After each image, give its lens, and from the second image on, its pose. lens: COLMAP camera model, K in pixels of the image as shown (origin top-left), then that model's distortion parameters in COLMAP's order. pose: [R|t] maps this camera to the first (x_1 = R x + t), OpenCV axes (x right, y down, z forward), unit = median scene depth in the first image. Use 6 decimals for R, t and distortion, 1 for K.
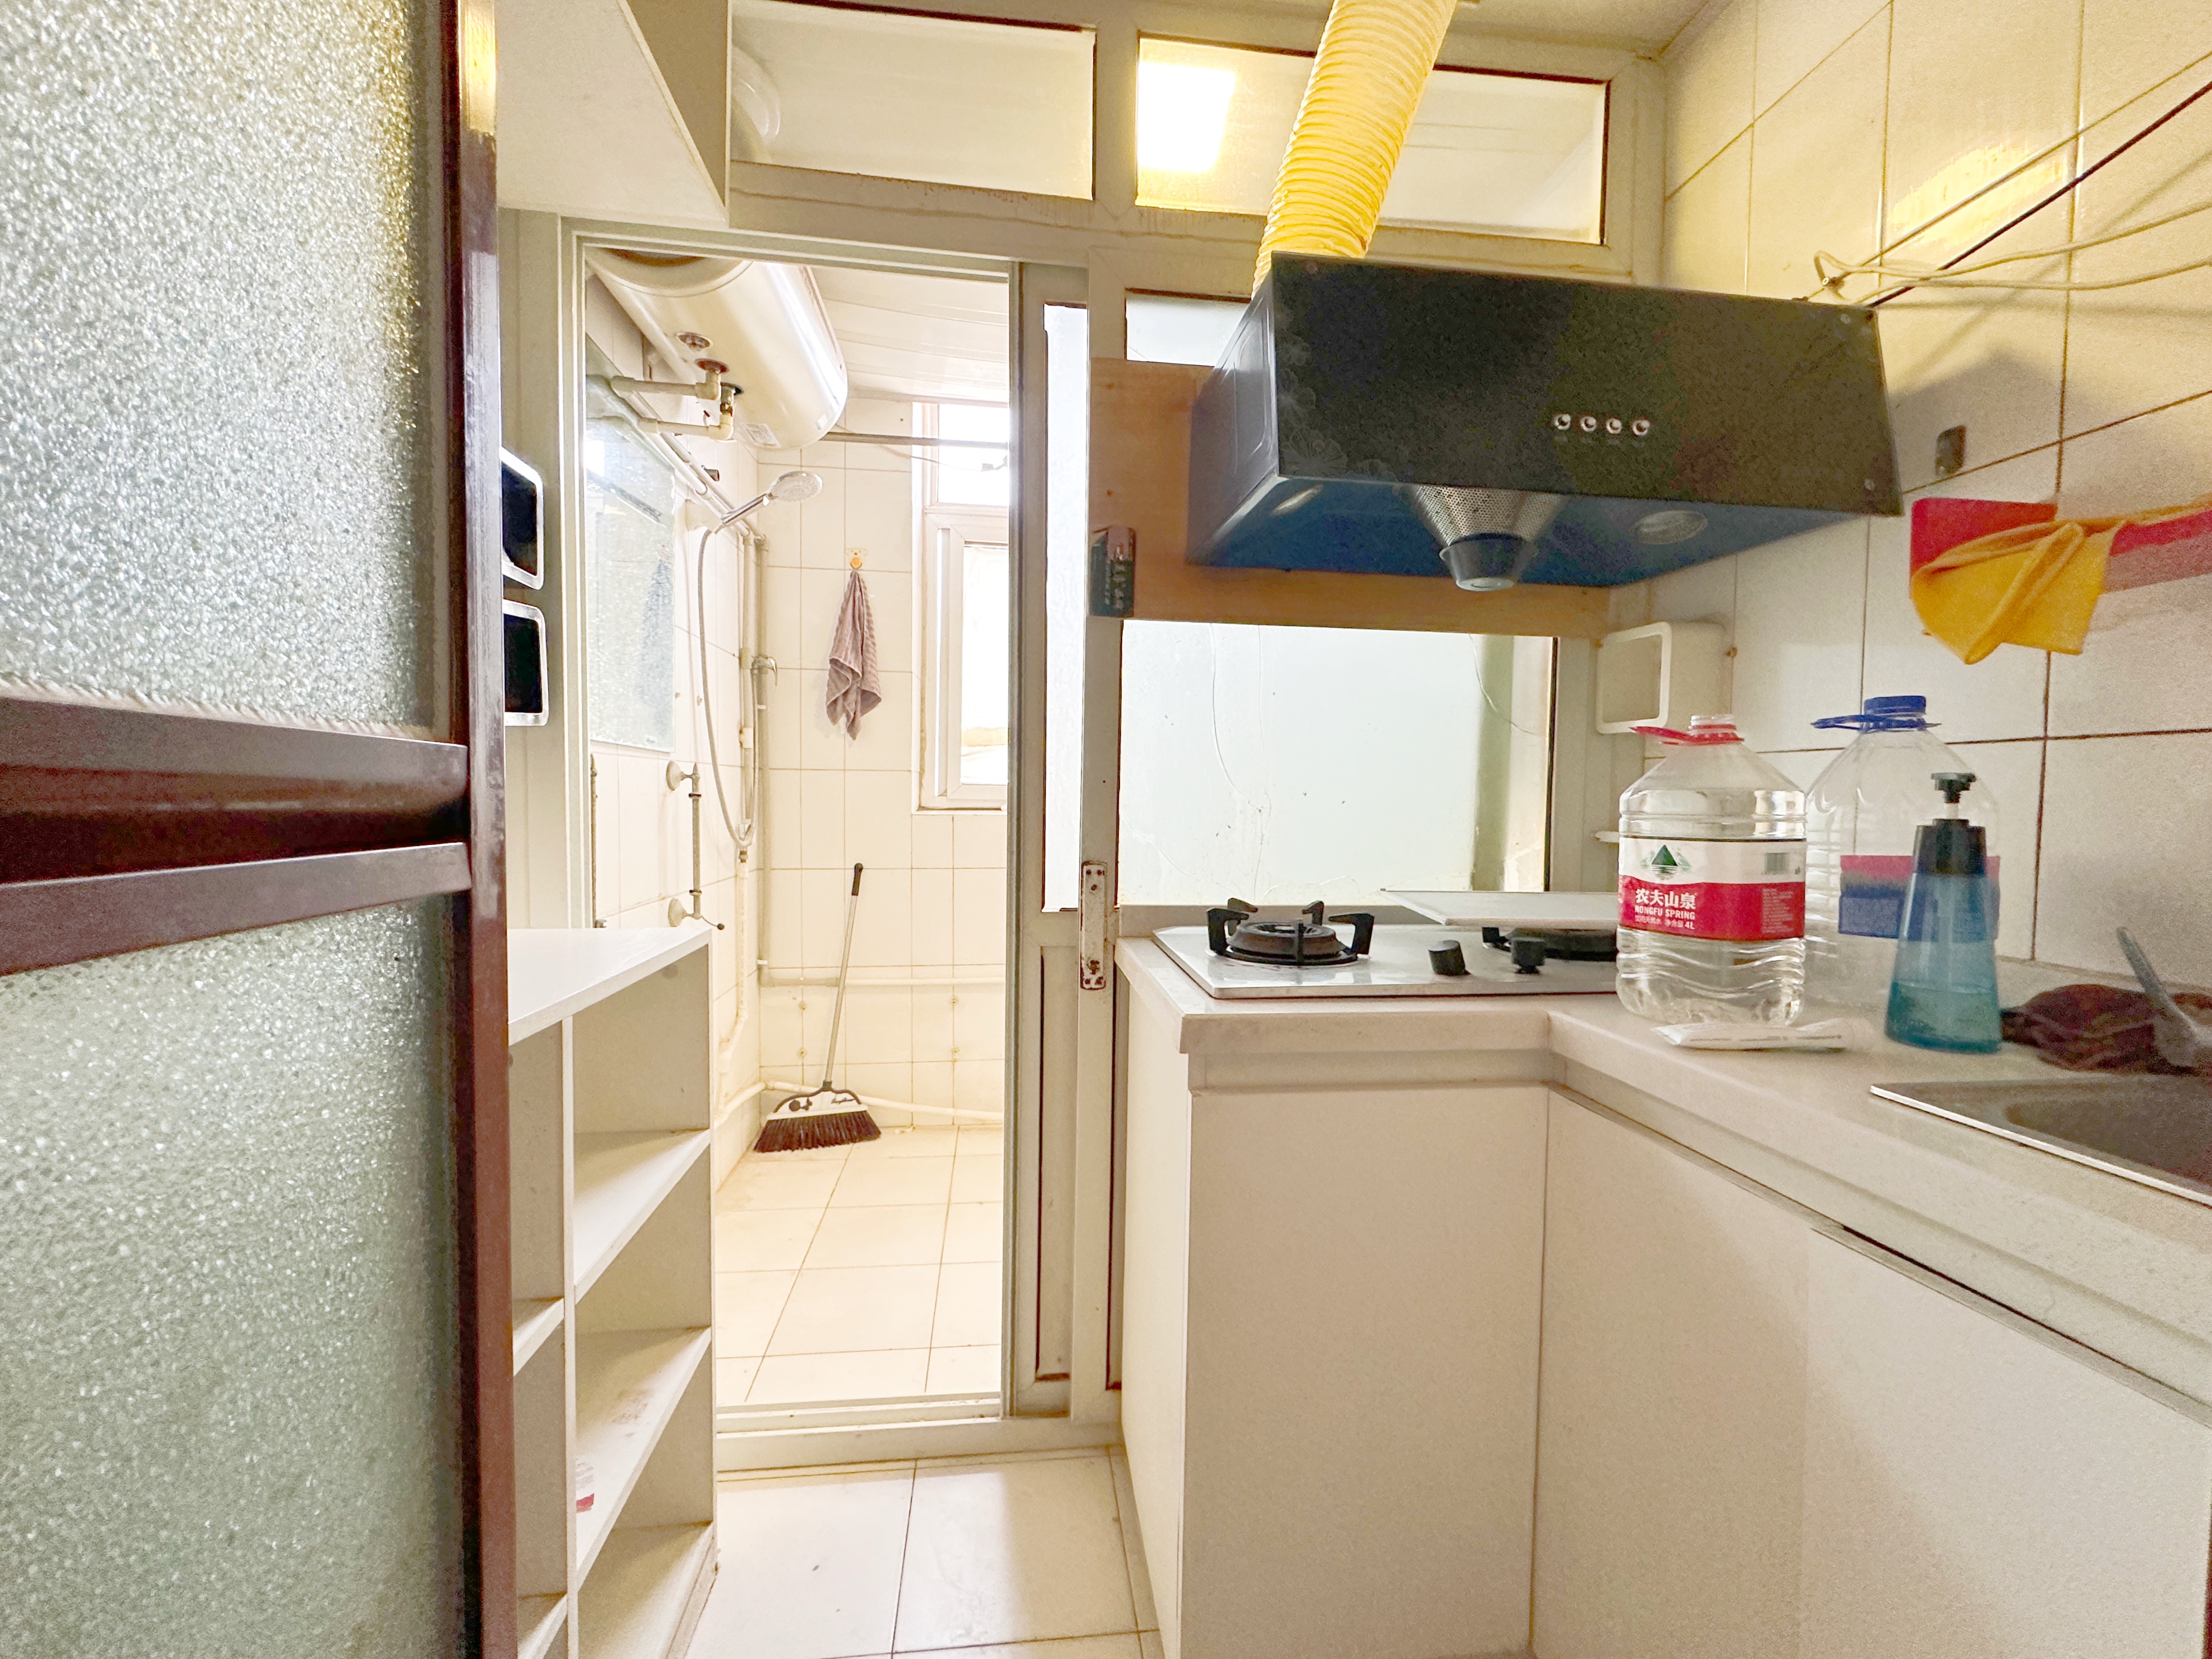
lens RADIAL K [[884.4, 0, 1104.1], [0, 884.4, 828.9], [0, 0, 1]] dist [-0.000896, 0.000136]
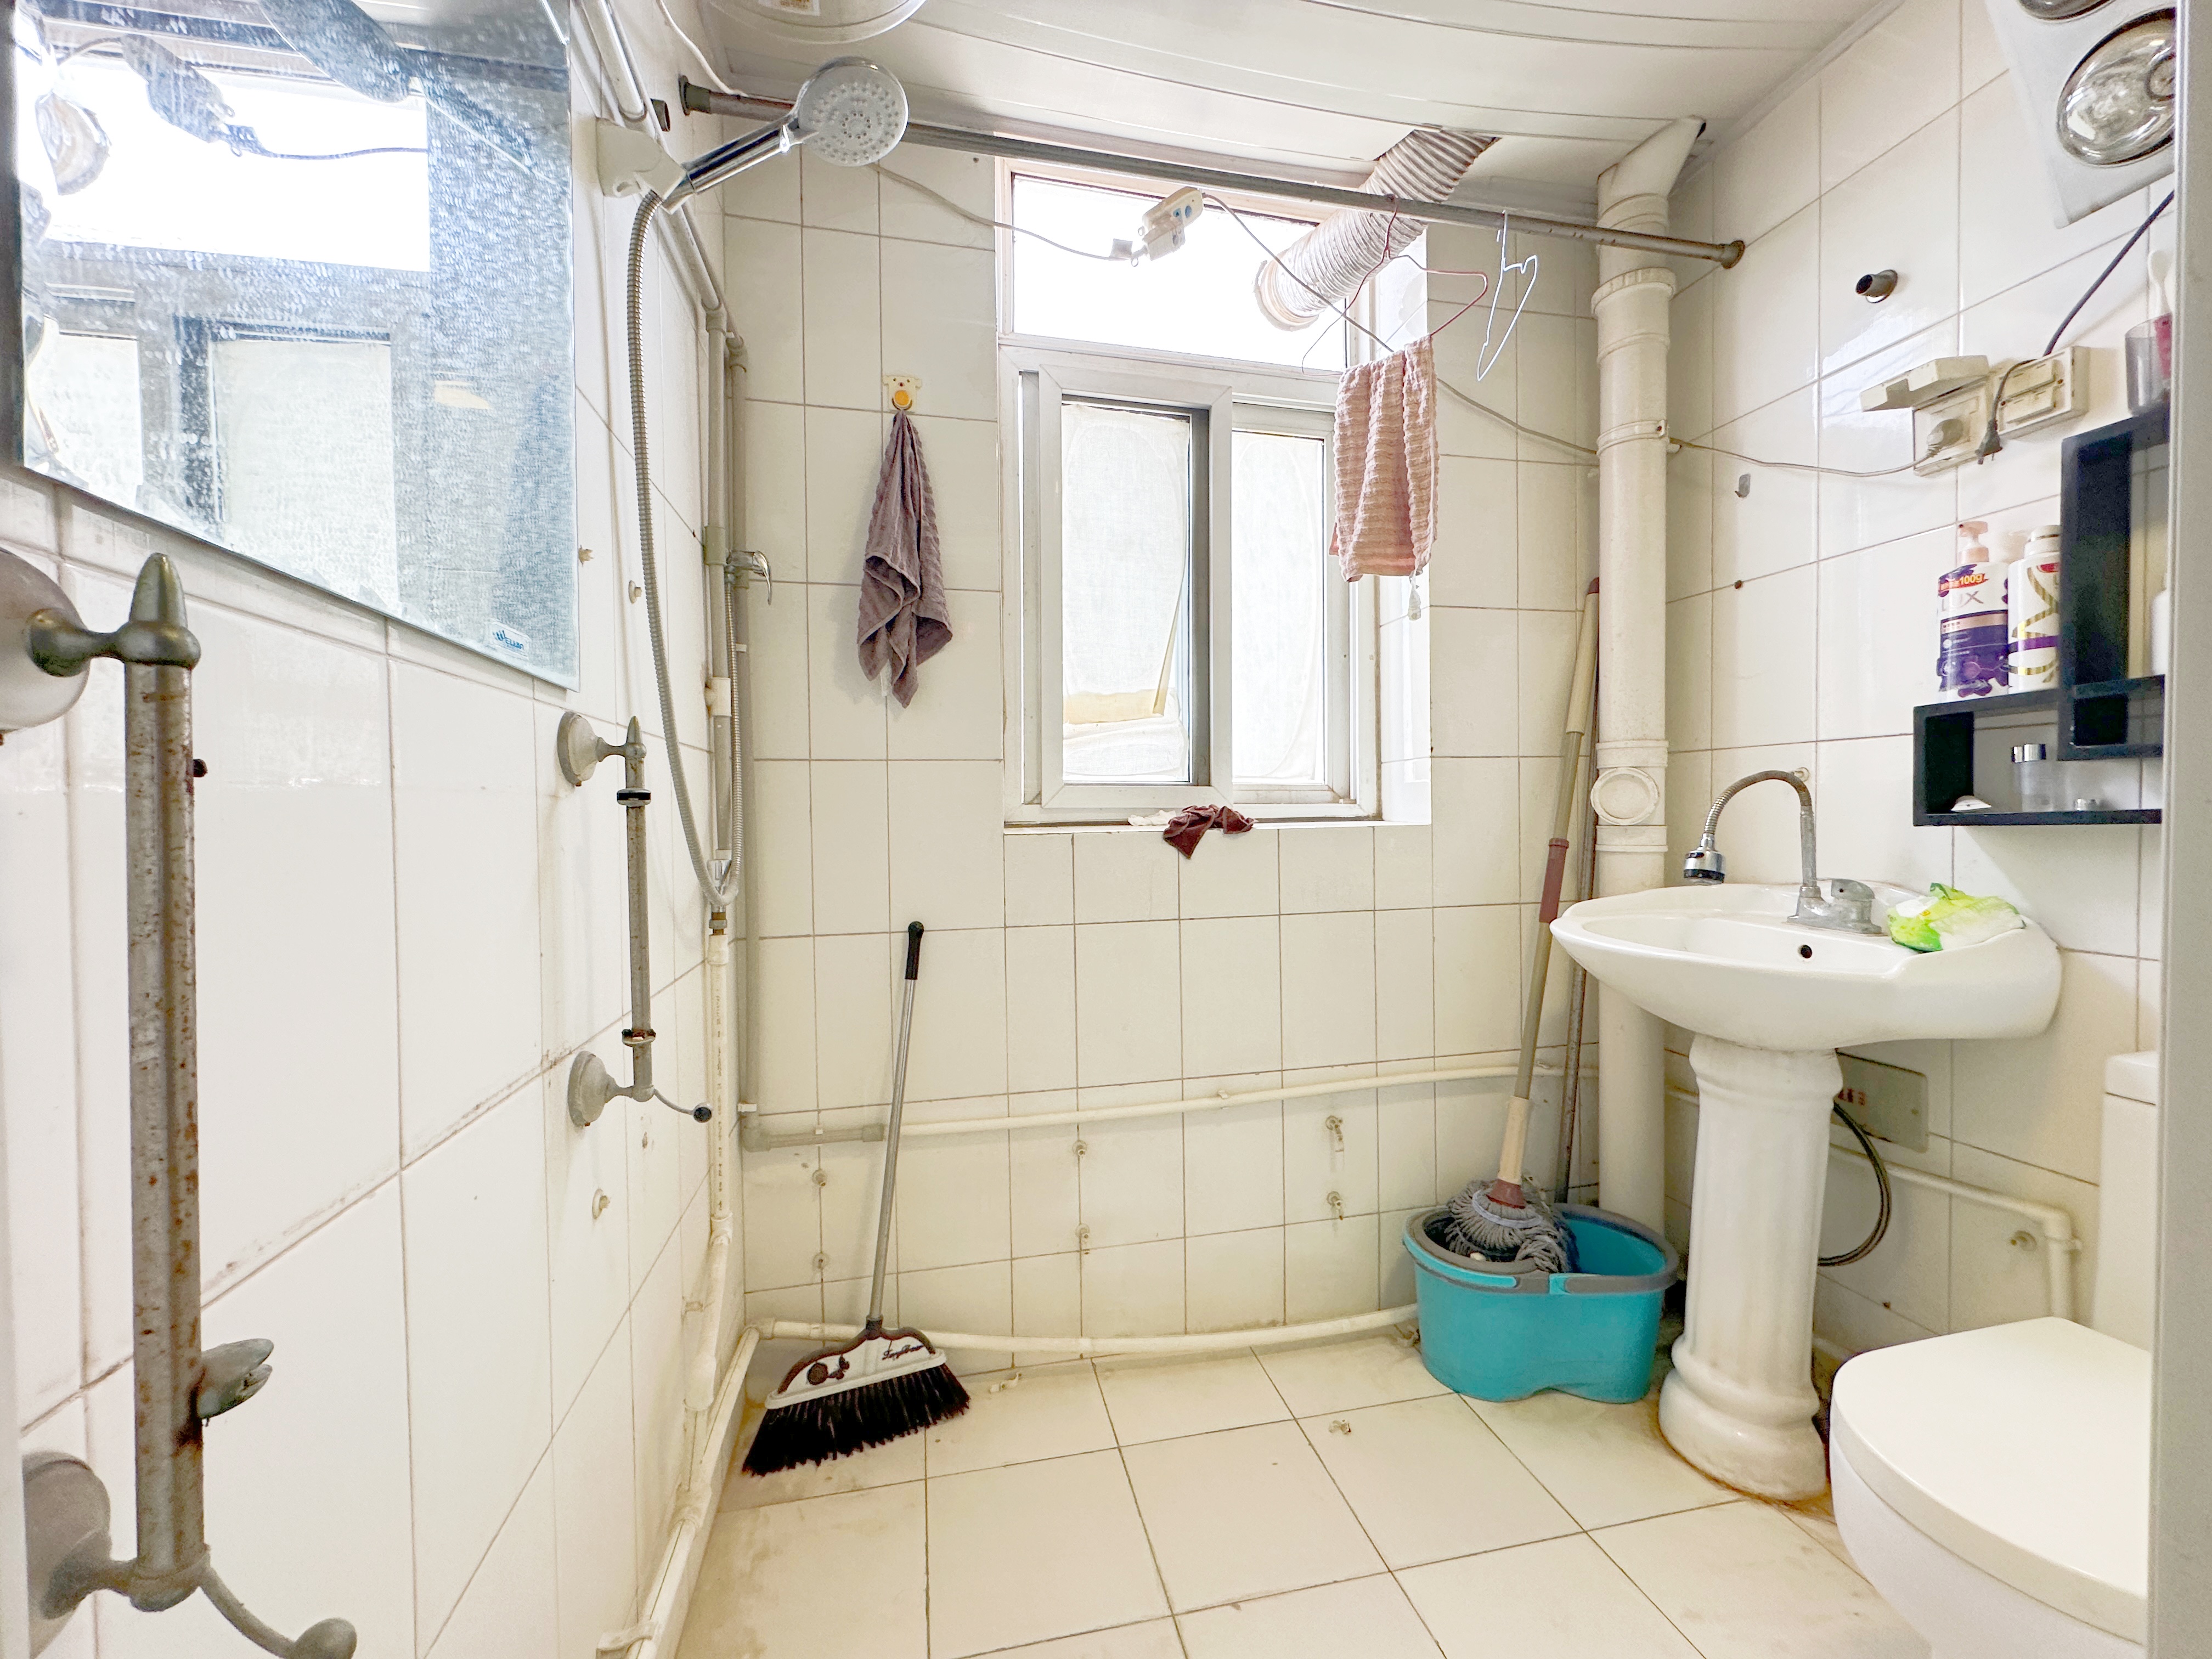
lens RADIAL K [[884.4, 0, 1107.2], [0, 884.4, 835.7], [0, 0, 1]] dist [-0.000896, 0.000136]
pose [[0.995631, -0.020834, 0.091022, -0.209548], [0.022076, 0.999676, -0.012666, -0.007018], [-0.090729, 0.014620, 0.995768, 0.425774]]
